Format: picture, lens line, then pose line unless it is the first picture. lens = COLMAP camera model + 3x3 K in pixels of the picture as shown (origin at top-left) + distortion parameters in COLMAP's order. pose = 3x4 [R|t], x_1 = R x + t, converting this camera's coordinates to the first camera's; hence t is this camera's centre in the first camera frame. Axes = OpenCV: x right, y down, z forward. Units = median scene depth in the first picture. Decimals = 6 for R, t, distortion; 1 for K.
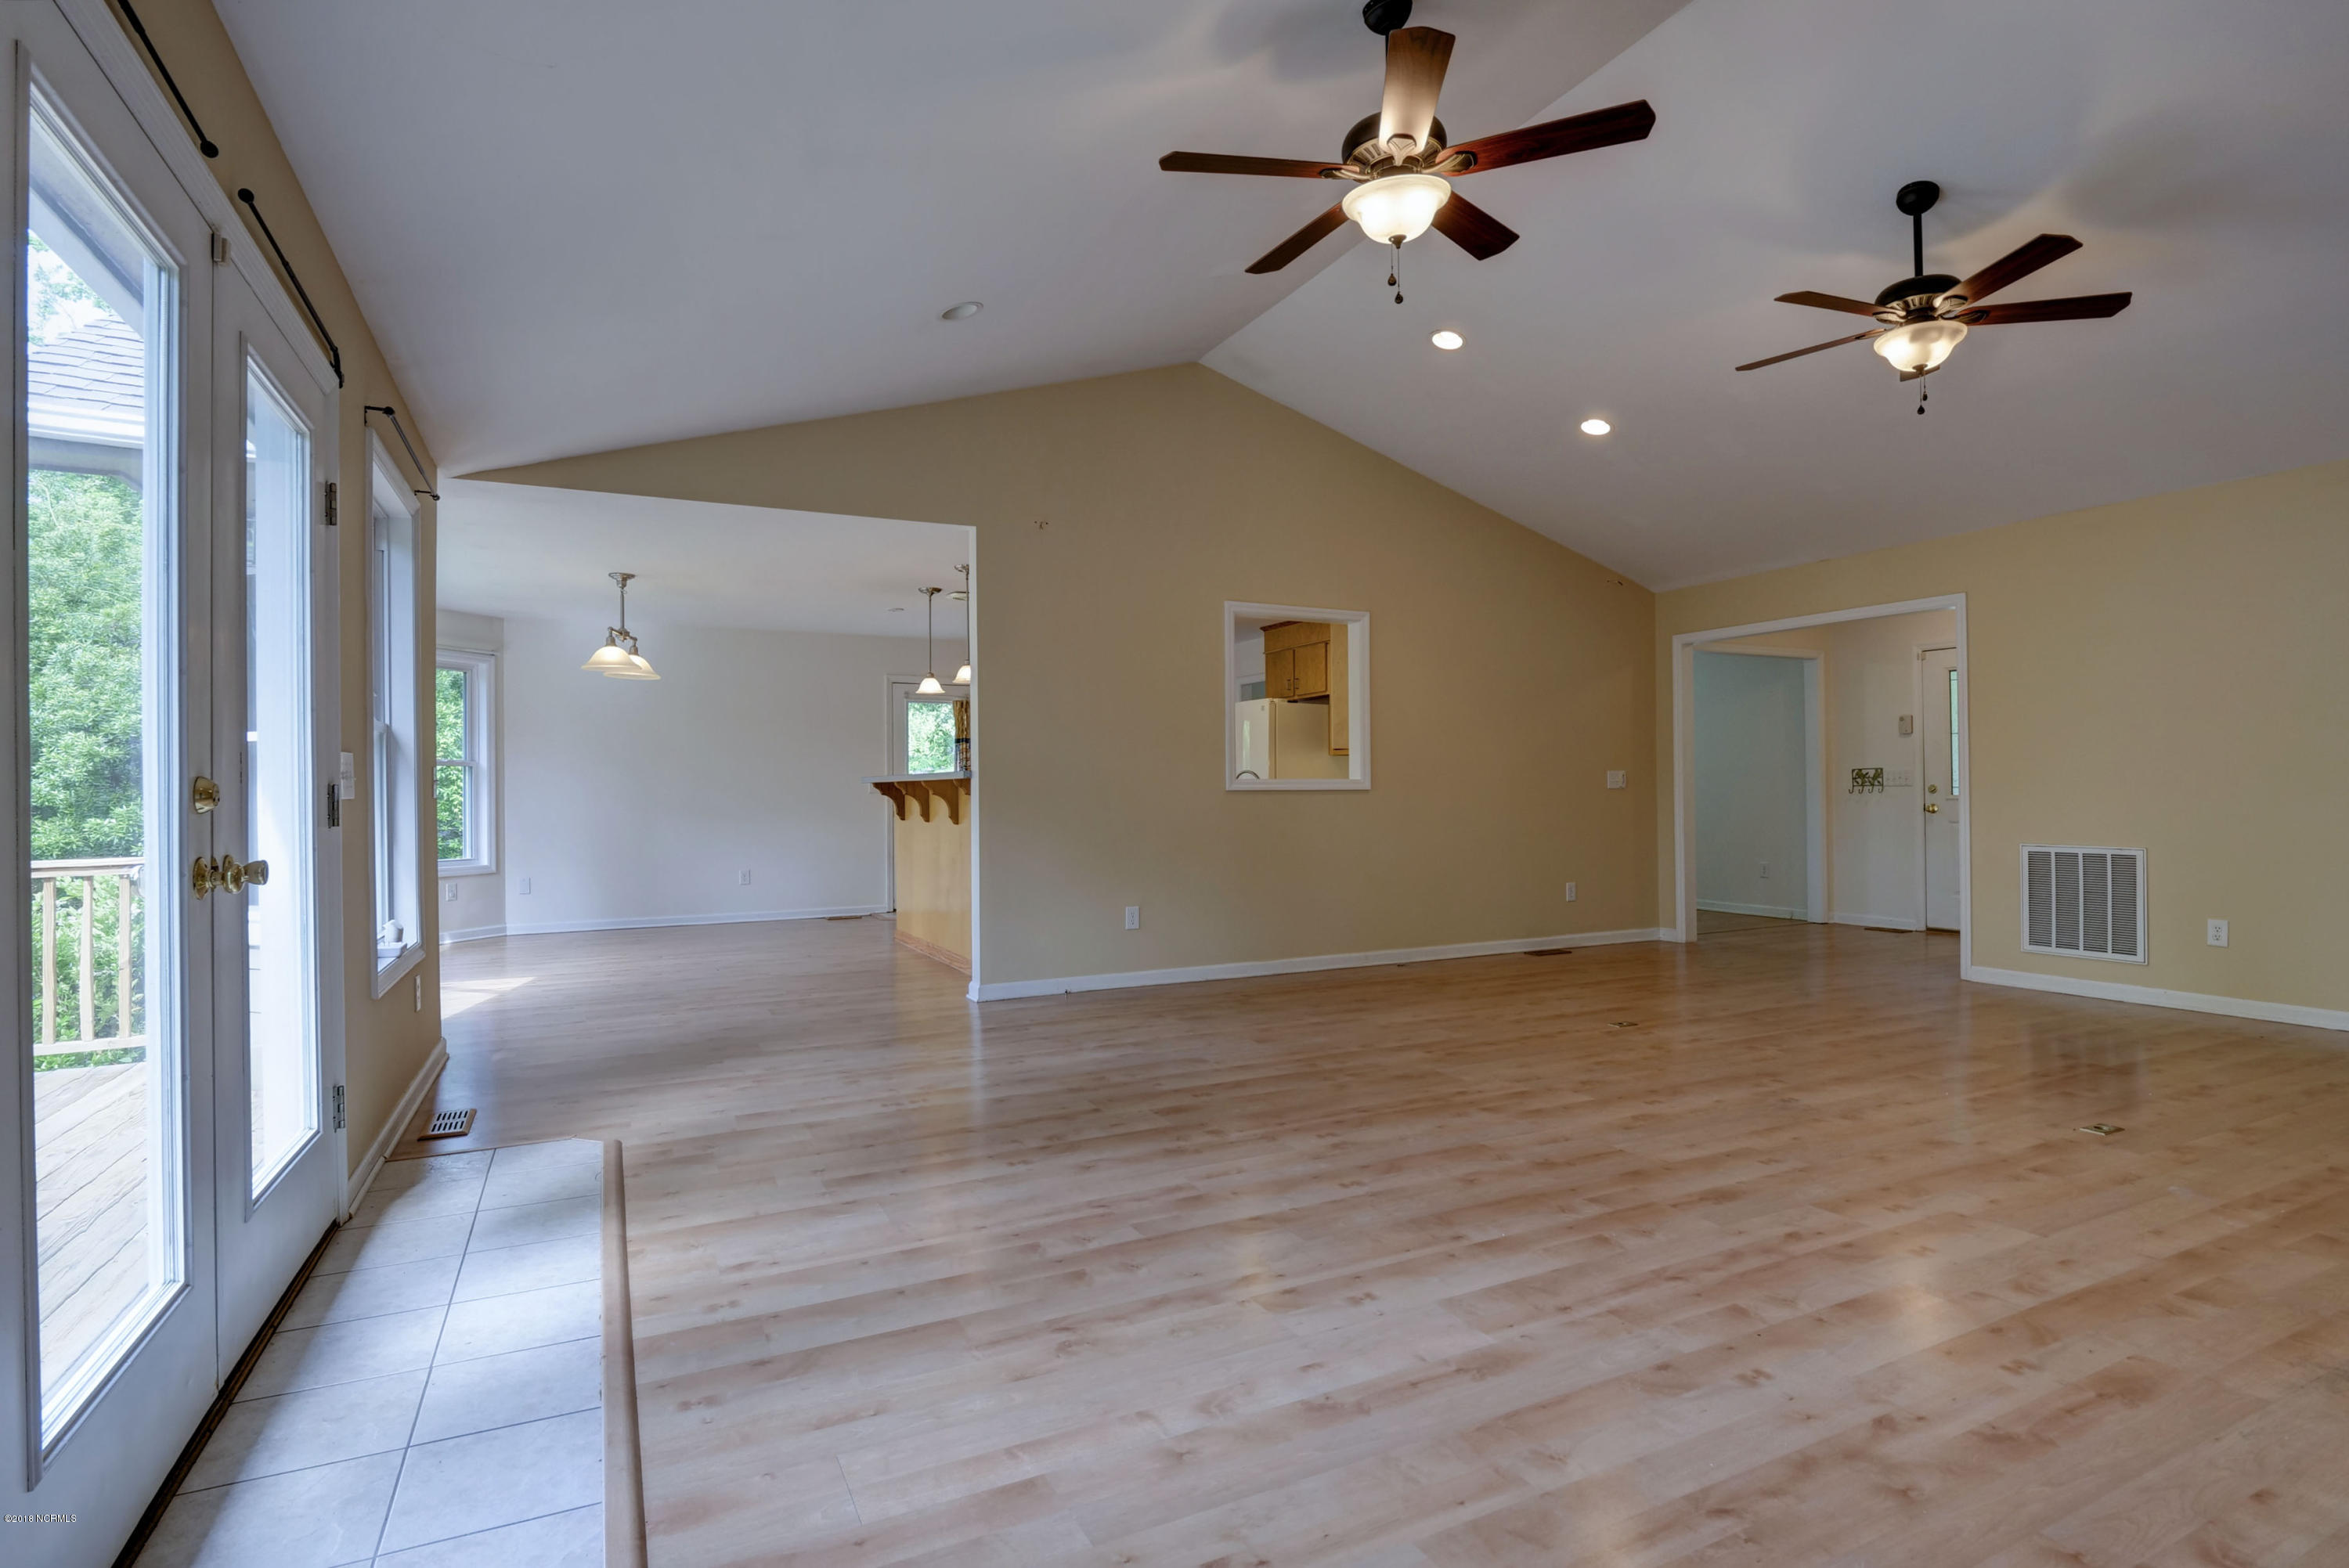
lens RADIAL K [[1157.6, 0, 1179.2], [0, 1157.6, 794.2], [0, 0, 1]] dist [0.001007, -0.000589]
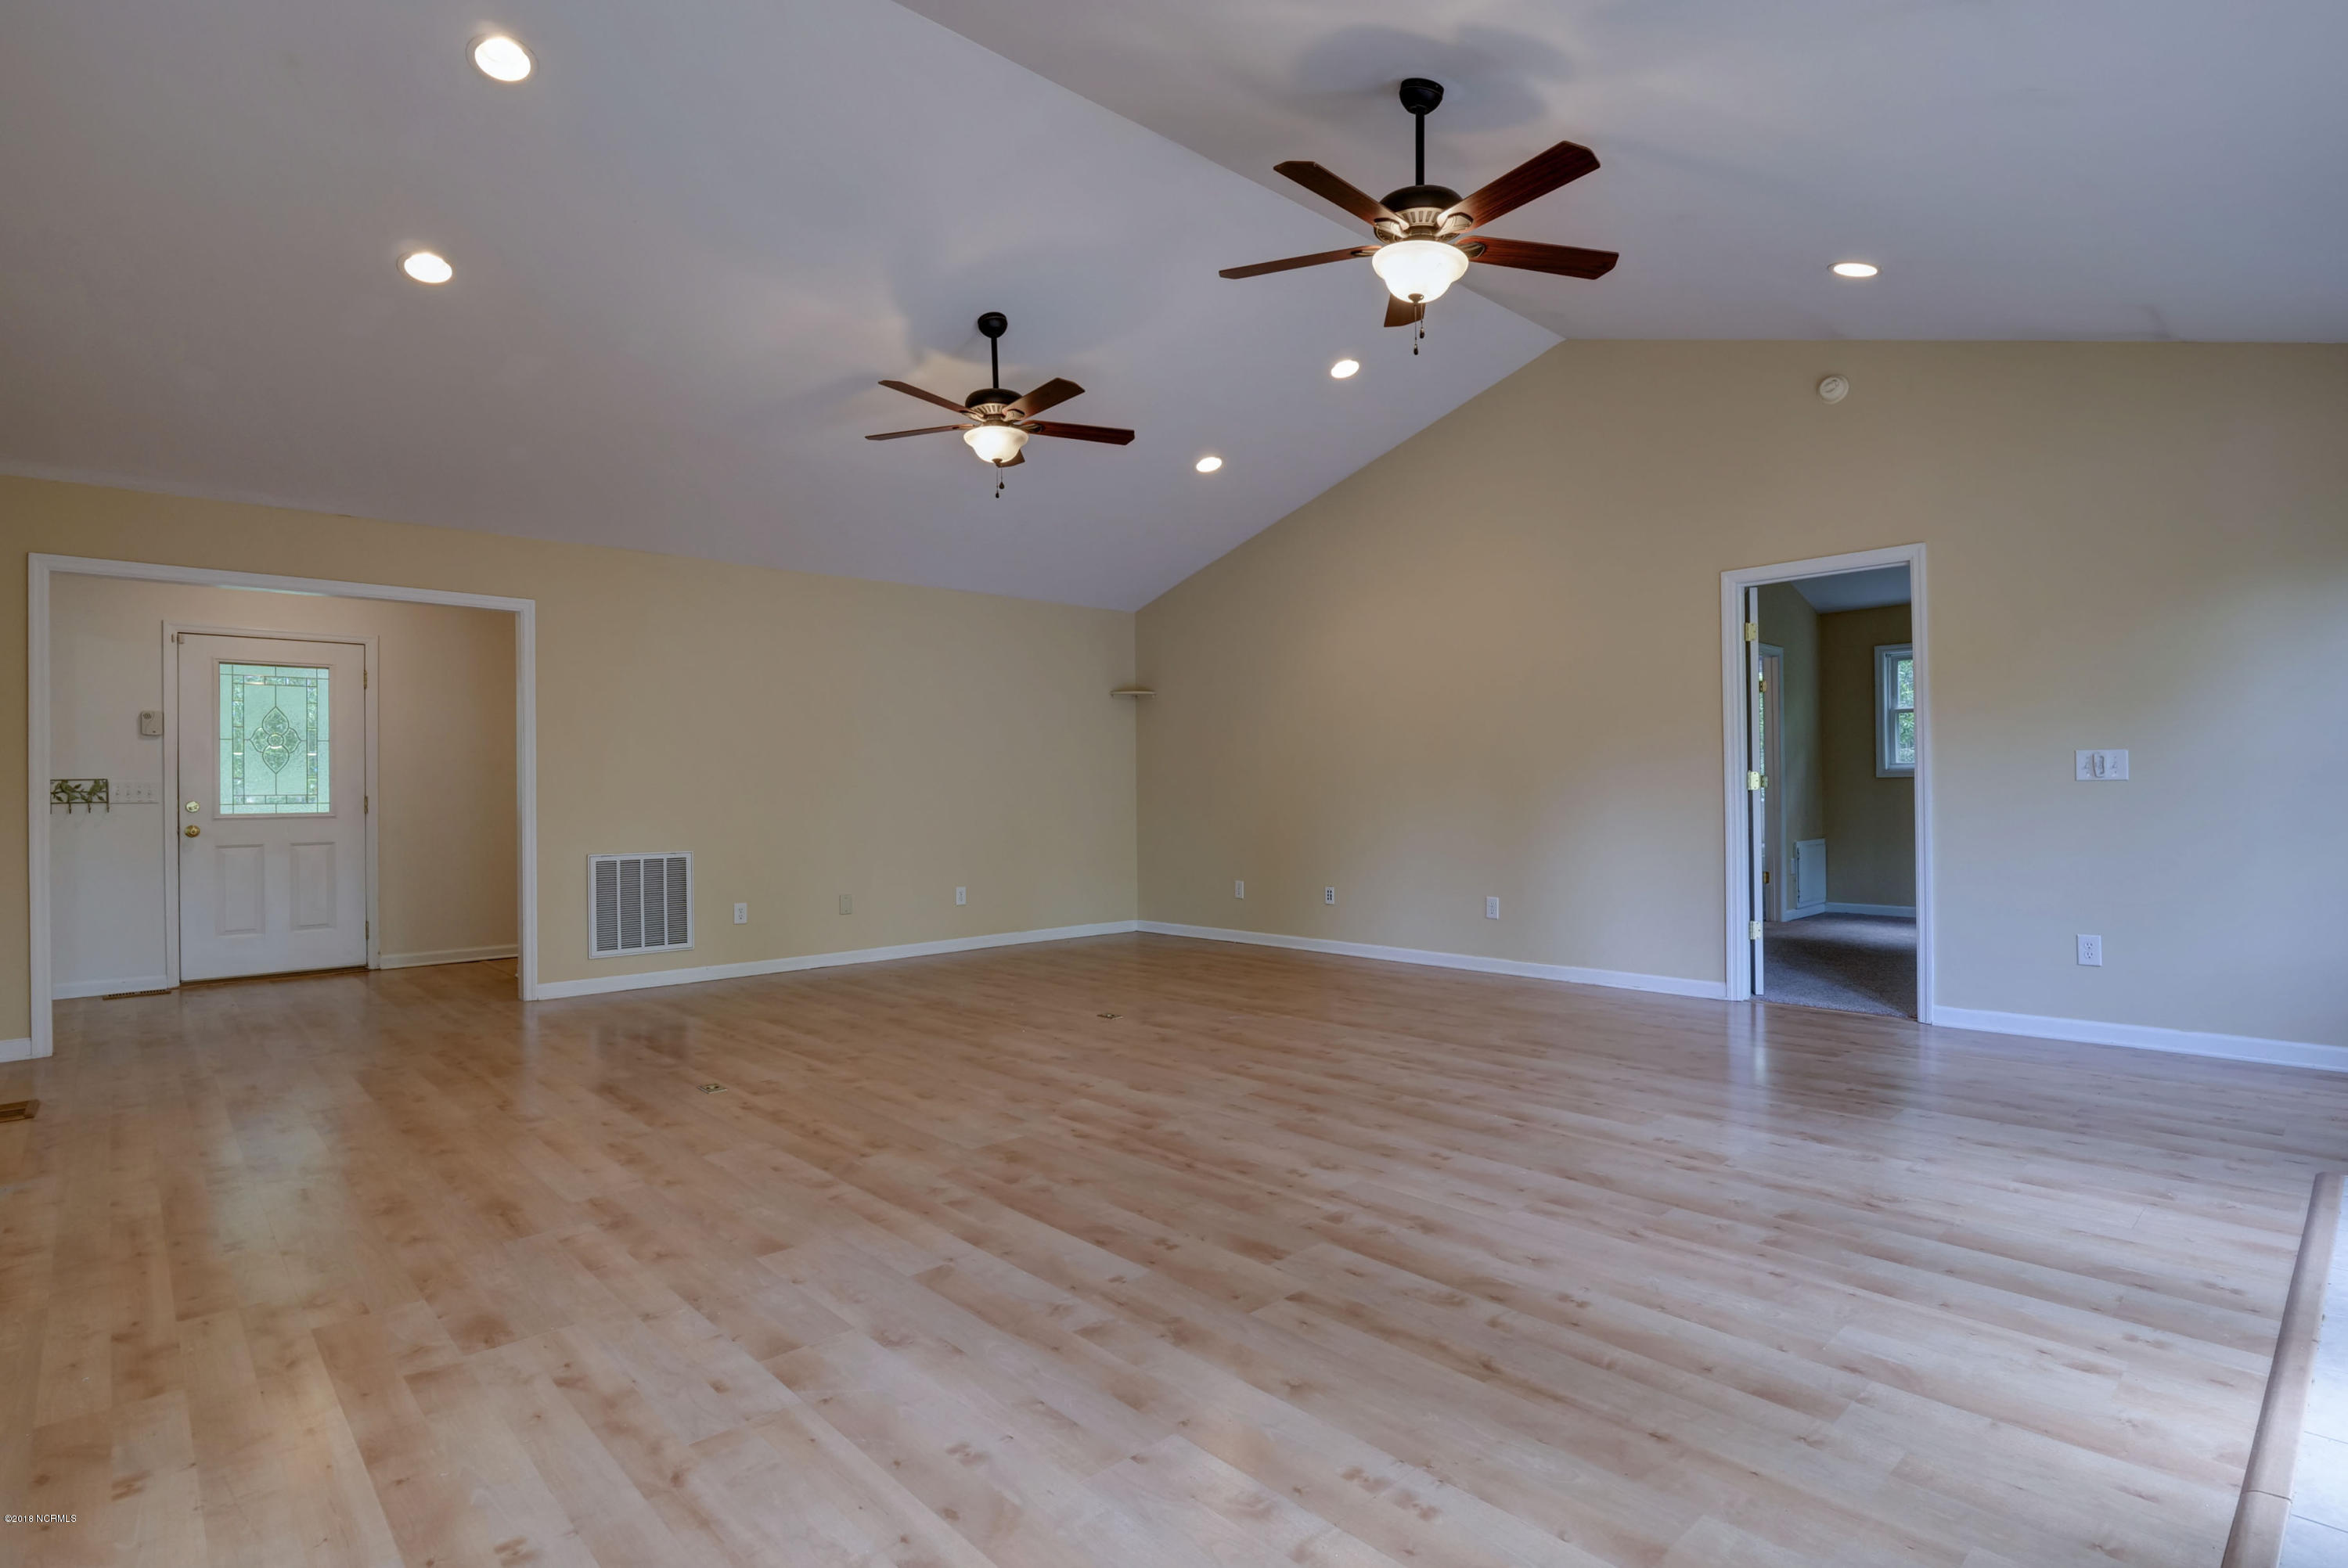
lens RADIAL K [[1157.0, 0, 1166.4], [0, 1157.0, 776.7], [0, 0, 1]] dist [0.001007, -0.000589]
pose [[-0.278944, 0.024300, 0.960000, -0.787185], [0.013256, 0.999682, -0.021452, 0.001986], [-0.960216, 0.006741, -0.279178, 1.471131]]
